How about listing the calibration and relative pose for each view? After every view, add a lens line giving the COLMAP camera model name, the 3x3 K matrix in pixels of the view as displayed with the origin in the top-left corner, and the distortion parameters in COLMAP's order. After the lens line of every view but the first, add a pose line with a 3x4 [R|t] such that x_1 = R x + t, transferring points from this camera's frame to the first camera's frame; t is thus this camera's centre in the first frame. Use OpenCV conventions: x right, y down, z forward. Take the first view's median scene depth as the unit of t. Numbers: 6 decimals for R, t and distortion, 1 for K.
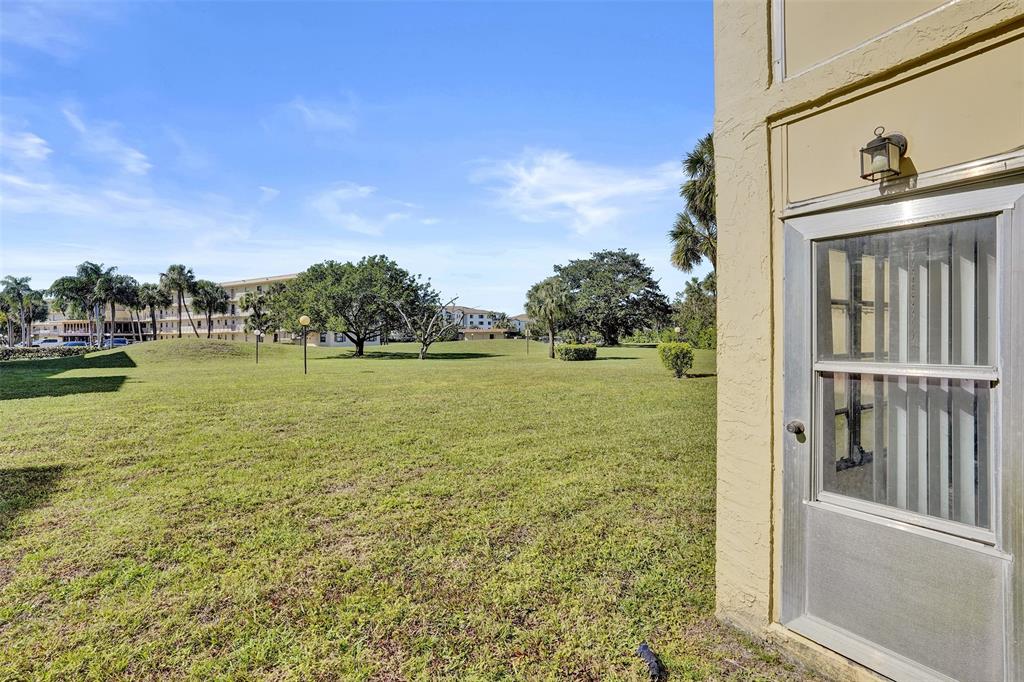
lens RADIAL K [[502.1, 0, 545.5], [0, 502.1, 343.9], [0, 0, 1]] dist [-0.028720, 0.006306]
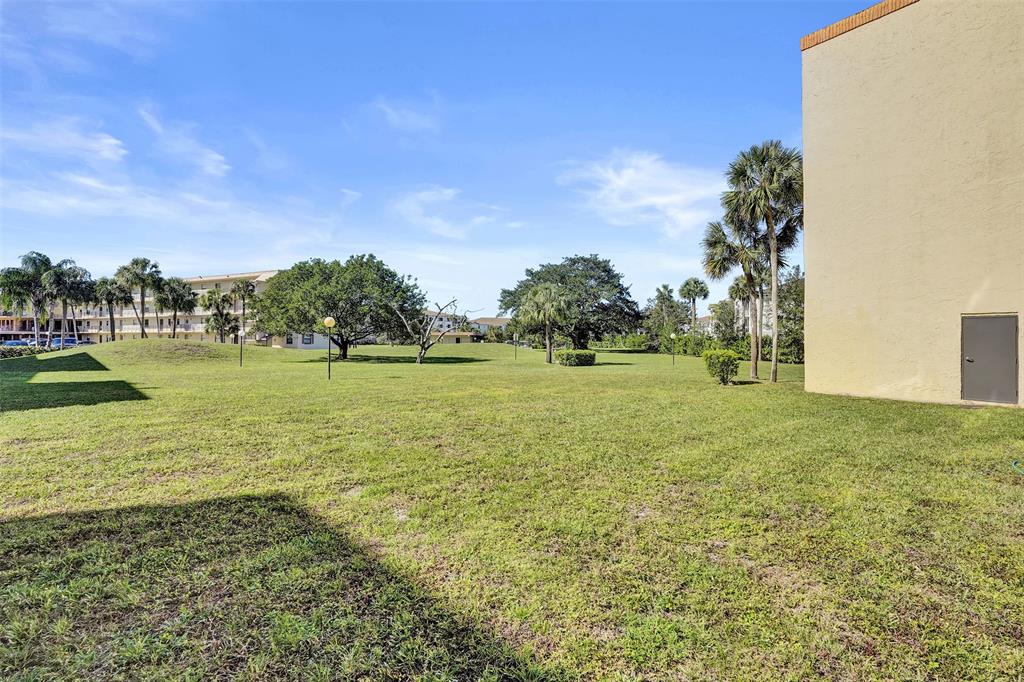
lens RADIAL K [[502.1, 0, 512.0], [0, 502.1, 342.4], [0, 0, 1]] dist [-0.028720, 0.006306]
pose [[0.995172, 0.011301, 0.097492, -0.145194], [-0.010415, 0.999900, -0.009595, -0.002236], [-0.097591, 0.008533, 0.995190, 0.019878]]
